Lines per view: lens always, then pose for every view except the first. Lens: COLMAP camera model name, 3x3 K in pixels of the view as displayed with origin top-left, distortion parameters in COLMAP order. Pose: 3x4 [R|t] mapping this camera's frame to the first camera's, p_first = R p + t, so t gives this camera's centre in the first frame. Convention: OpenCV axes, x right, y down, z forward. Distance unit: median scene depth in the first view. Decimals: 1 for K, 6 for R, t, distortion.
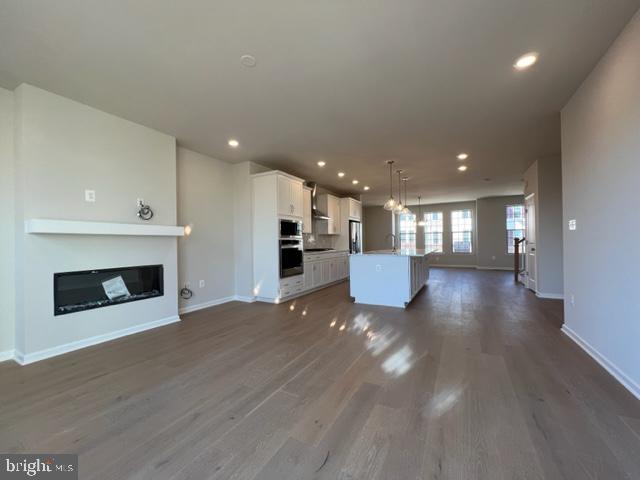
lens RADIAL K [[256.2, 0, 319.7], [0, 256.2, 241.3], [0, 0, 1]] dist [-0.000476, 0.000457]
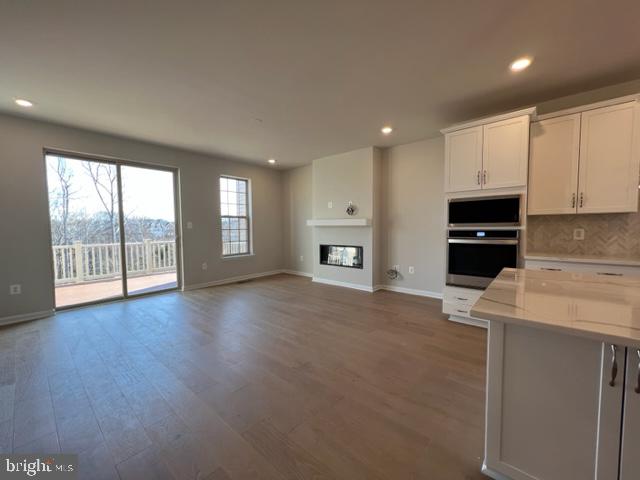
lens RADIAL K [[256.2, 0, 319.7], [0, 256.2, 241.3], [0, 0, 1]] dist [-0.000476, 0.000457]
pose [[-0.201888, 0.074666, -0.976558, 0.744145], [0.015984, 0.997208, 0.072940, -0.040110], [0.979278, -0.000883, -0.202518, 1.008314]]
